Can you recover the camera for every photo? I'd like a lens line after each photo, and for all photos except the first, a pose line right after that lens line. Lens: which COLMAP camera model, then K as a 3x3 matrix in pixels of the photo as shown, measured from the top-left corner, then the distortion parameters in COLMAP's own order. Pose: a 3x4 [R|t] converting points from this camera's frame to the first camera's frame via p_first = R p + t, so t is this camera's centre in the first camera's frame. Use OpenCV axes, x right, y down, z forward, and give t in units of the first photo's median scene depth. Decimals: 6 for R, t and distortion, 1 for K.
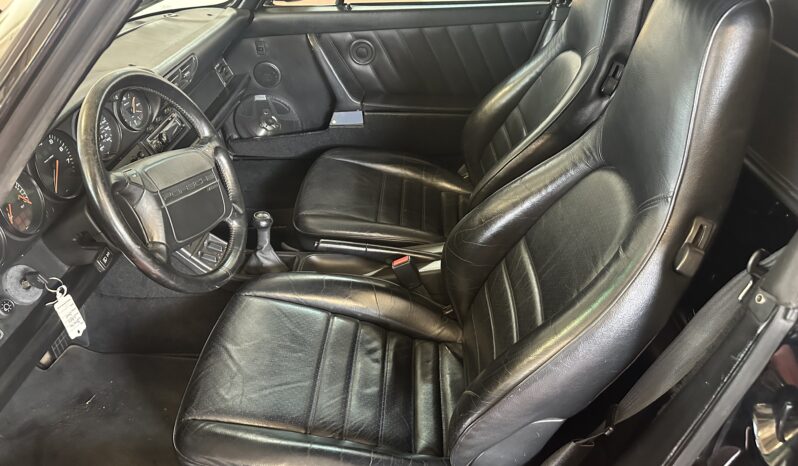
lens RADIAL K [[542.8, 0, 379.3], [0, 542.8, 230.6], [0, 0, 1]] dist [0.127880, -0.202229]
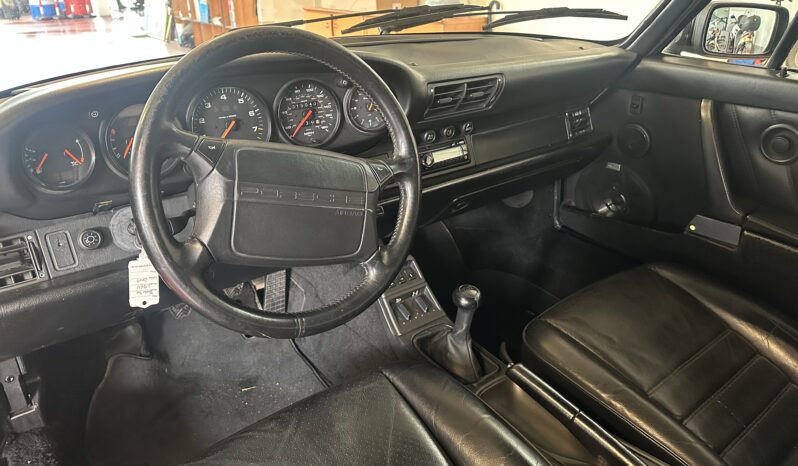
lens RADIAL K [[556.4, 0, 399.0], [0, 556.4, 233.0], [0, 0, 1]] dist [0.078403, -0.091243]
pose [[0.677545, 0.370519, -0.635333, 0.124933], [-0.447208, 0.893344, 0.044068, -0.067589], [0.583899, 0.254268, 0.770980, 0.276279]]
